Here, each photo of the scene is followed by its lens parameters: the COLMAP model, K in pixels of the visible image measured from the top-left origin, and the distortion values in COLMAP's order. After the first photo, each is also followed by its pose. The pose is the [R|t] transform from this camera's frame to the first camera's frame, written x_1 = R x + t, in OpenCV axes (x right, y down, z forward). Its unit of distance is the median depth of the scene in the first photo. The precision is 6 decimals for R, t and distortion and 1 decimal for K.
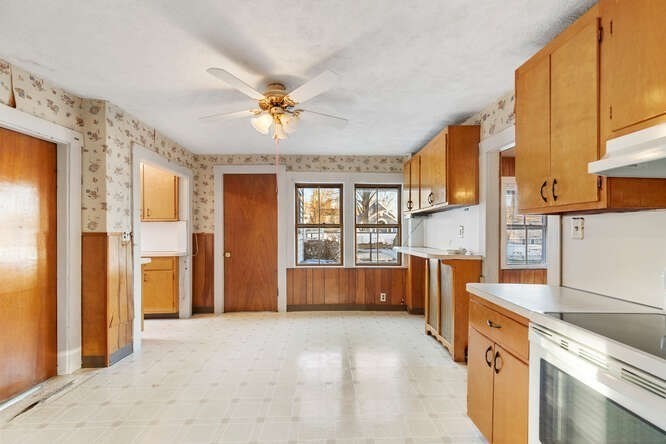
lens RADIAL K [[298.0, 0, 332.5], [0, 298.0, 225.4], [0, 0, 1]] dist [0.002921, 0.000181]
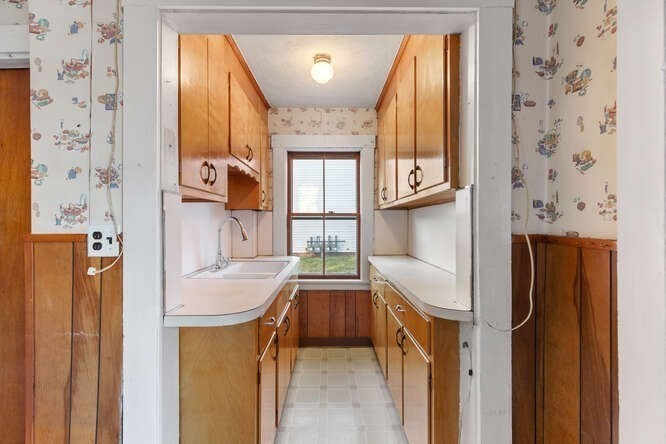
lens RADIAL K [[298.0, 0, 332.5], [0, 298.0, 225.4], [0, 0, 1]] dist [0.002921, 0.000181]
pose [[-0.019898, 0.008953, -0.999762, -0.266973], [0.026024, 0.999626, 0.008434, 0.014490], [0.999463, -0.025850, -0.020123, 1.024544]]
